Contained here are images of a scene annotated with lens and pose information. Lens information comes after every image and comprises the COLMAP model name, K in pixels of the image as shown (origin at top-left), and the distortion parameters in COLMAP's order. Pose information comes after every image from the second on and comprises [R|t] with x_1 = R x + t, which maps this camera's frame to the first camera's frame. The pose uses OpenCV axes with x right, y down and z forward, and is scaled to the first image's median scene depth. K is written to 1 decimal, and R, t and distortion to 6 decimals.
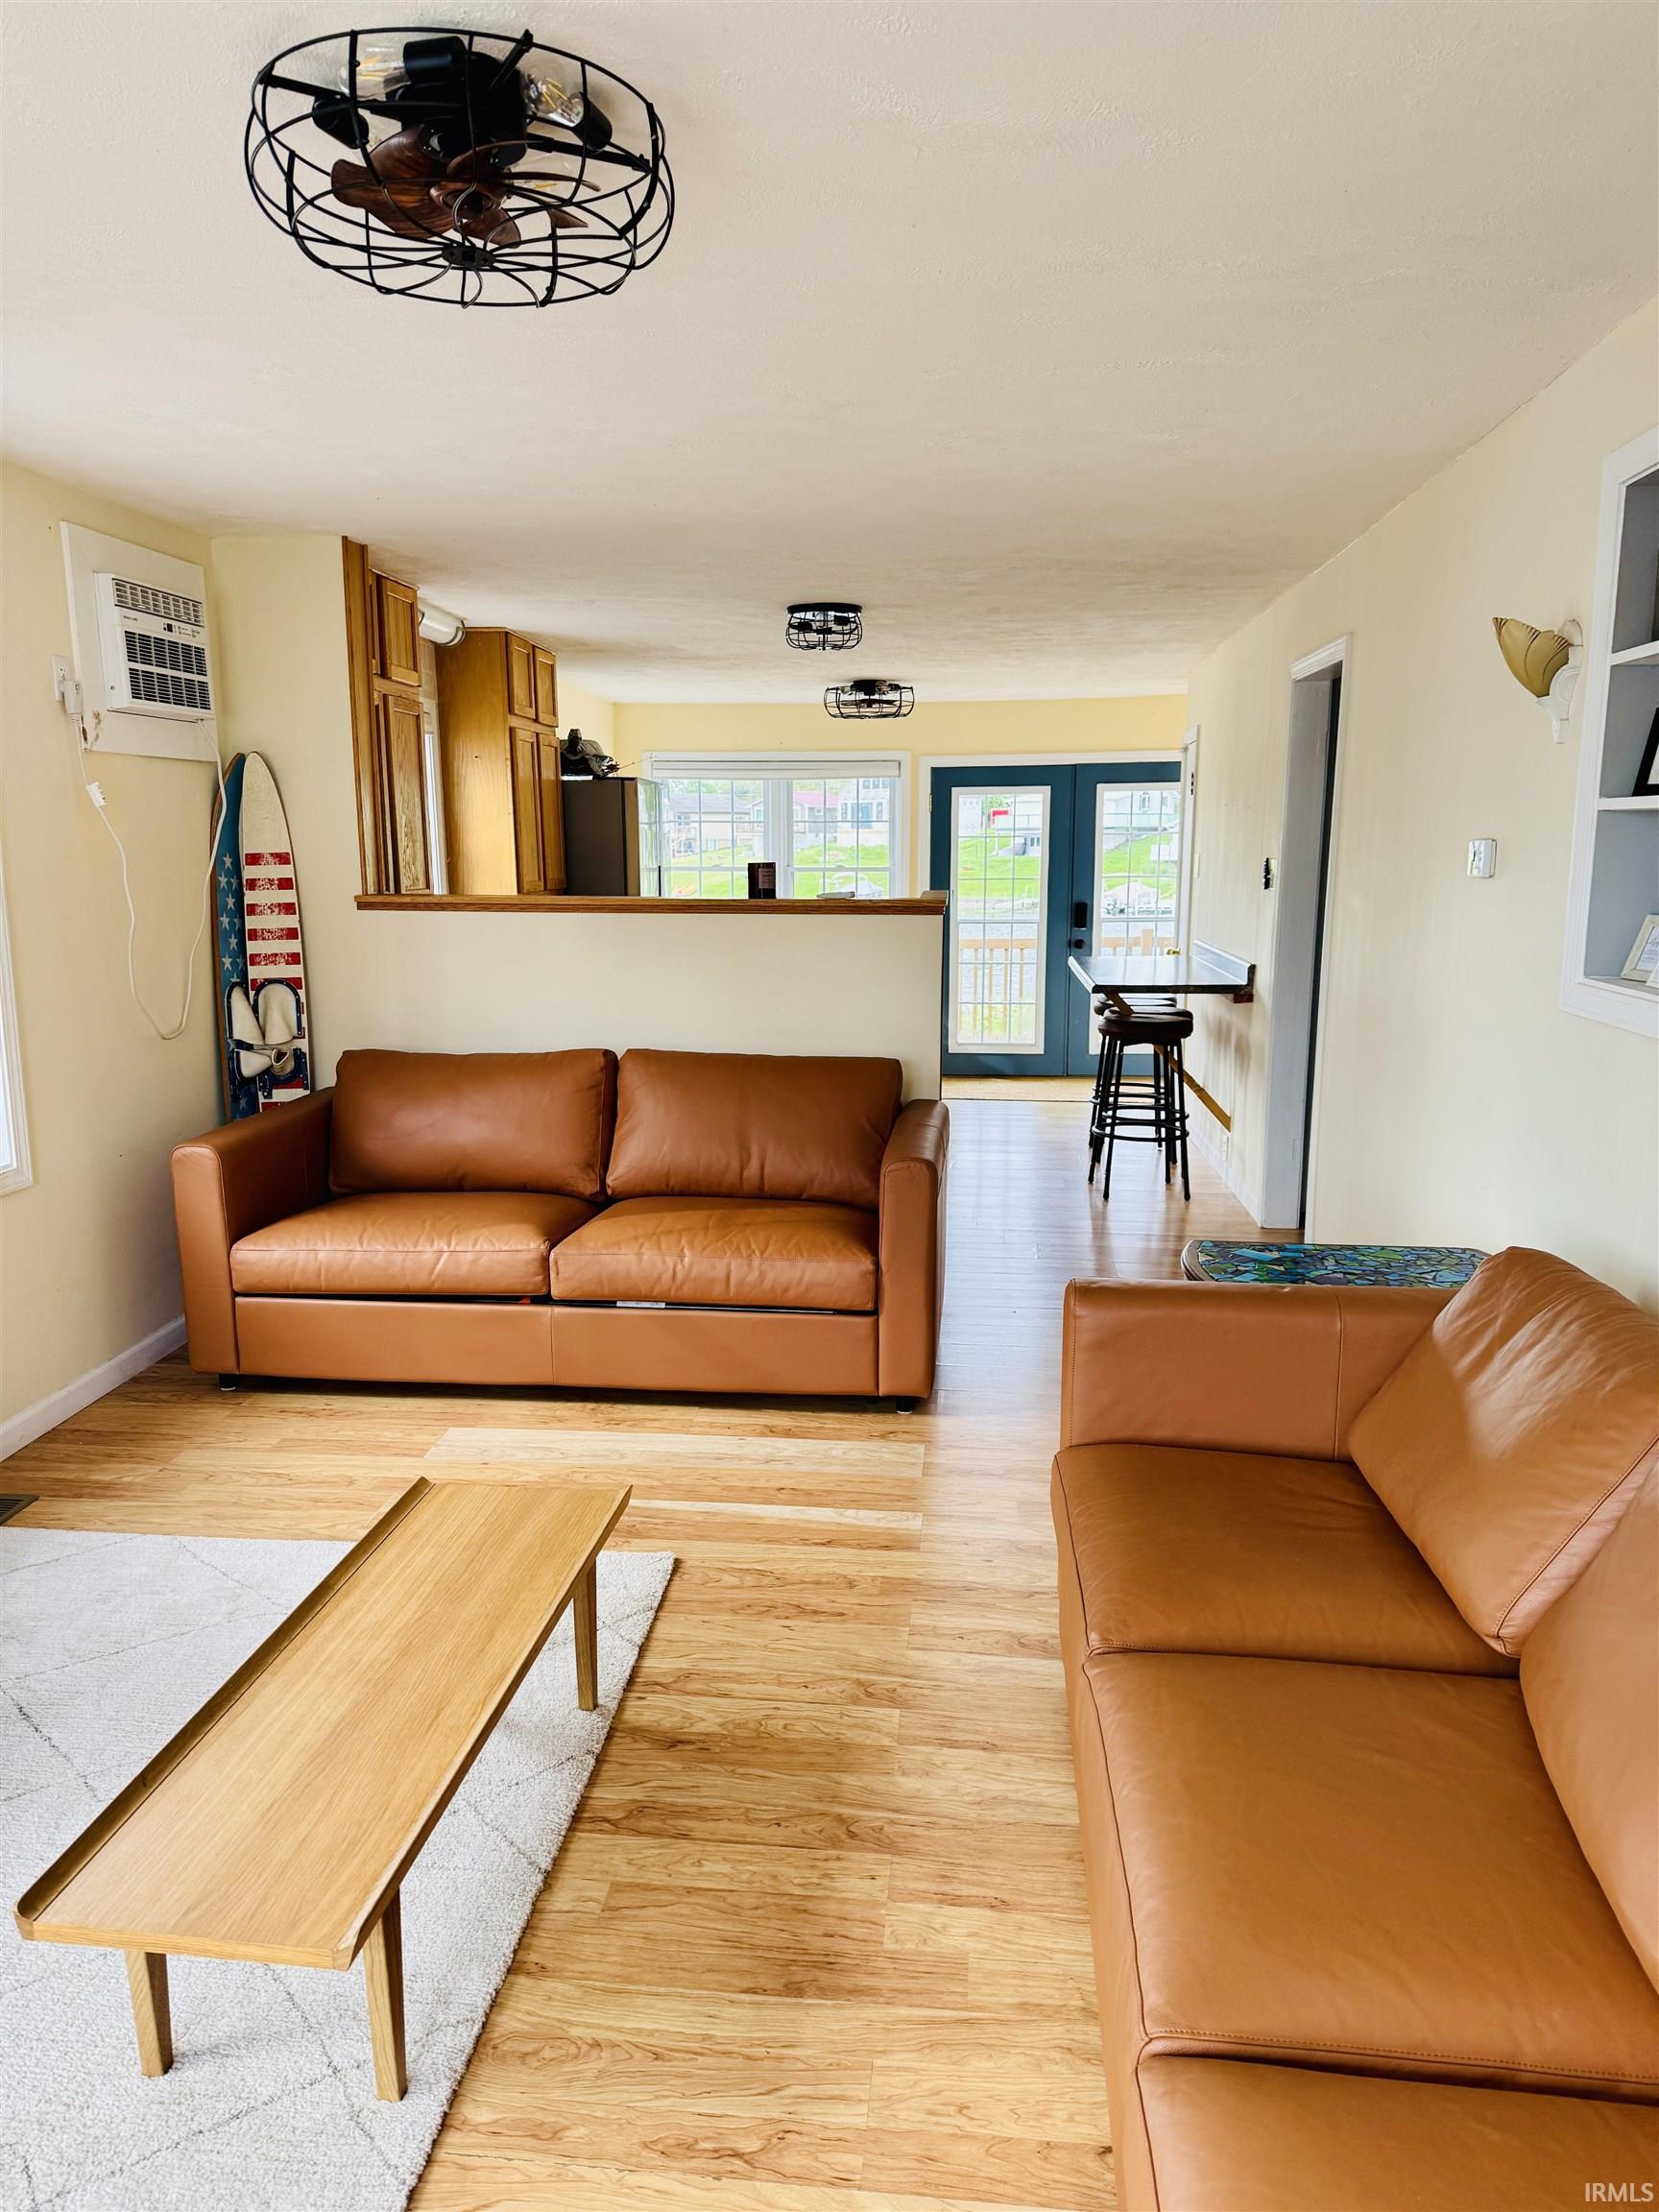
lens RADIAL K [[1541.8, 0, 842.8], [0, 1541.8, 1102.4], [0, 0, 1]] dist [0.048999, -0.059794]
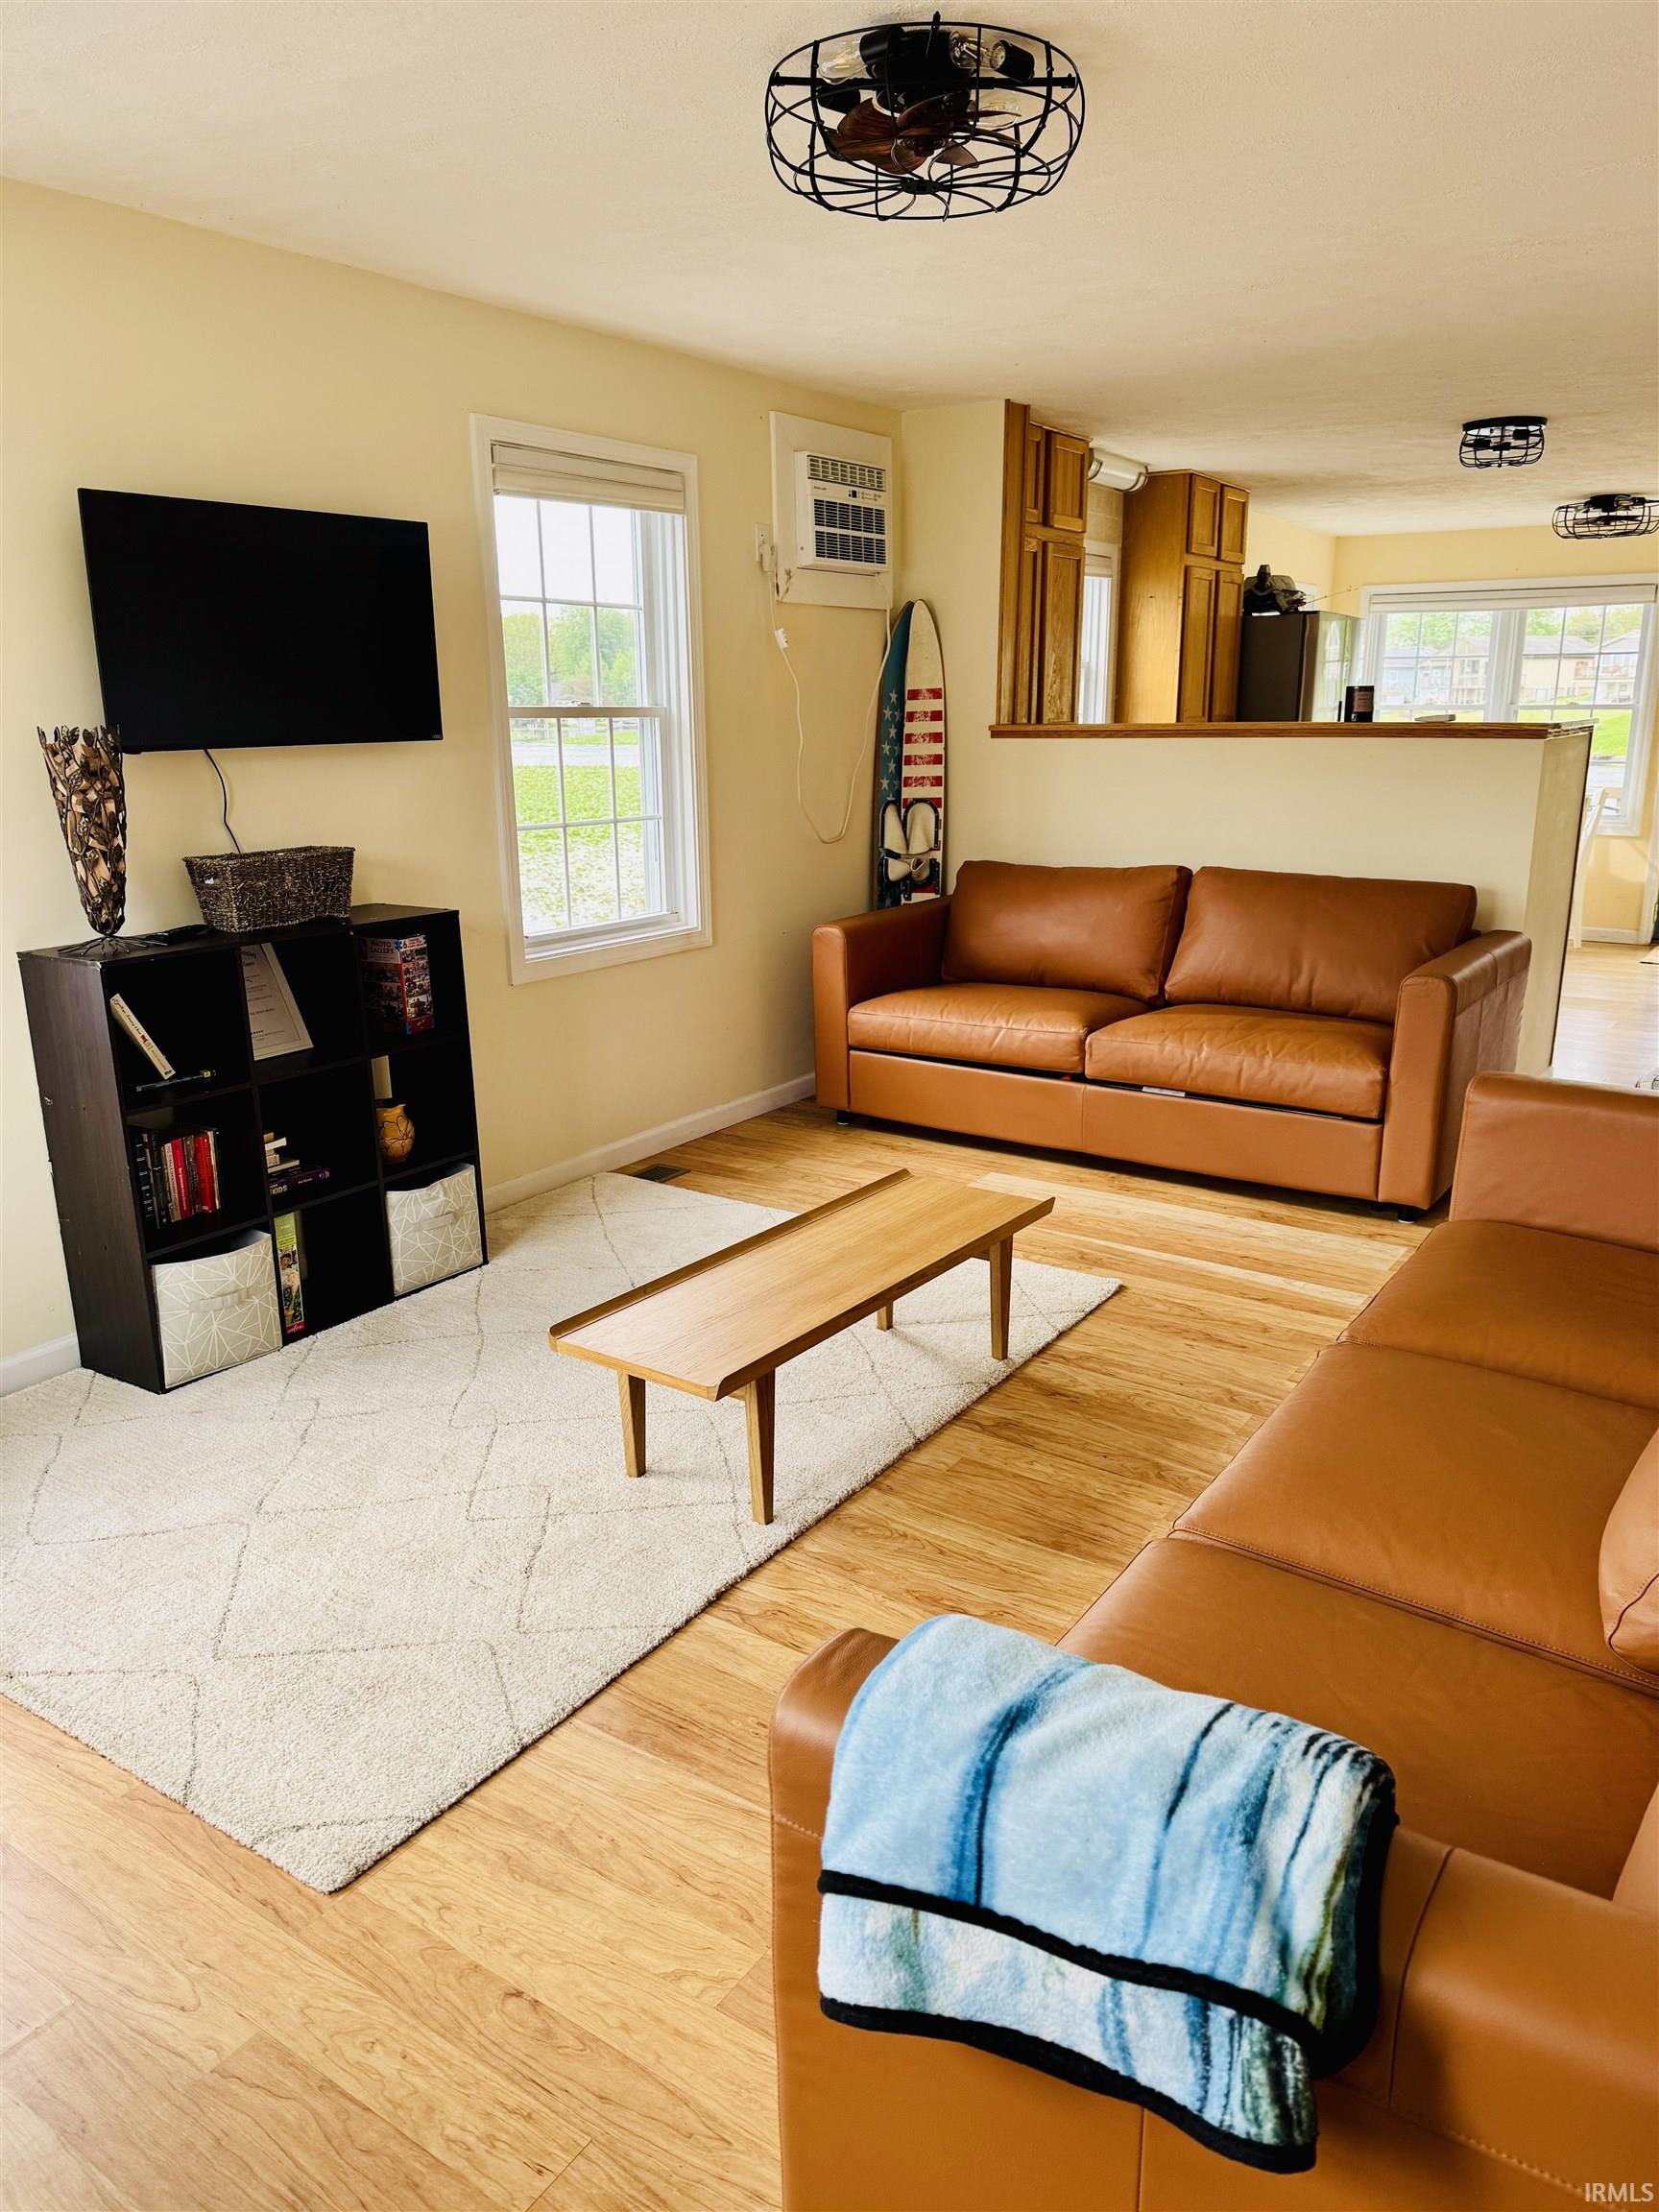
lens RADIAL K [[1541.8, 0, 828.6], [0, 1541.8, 1093.3], [0, 0, 1]] dist [0.048999, -0.059794]
pose [[0.882443, 0.110661, -0.457218, 0.157116], [-0.071267, 0.992168, 0.102588, 0.033227], [0.464989, -0.057944, 0.883418, -0.096634]]
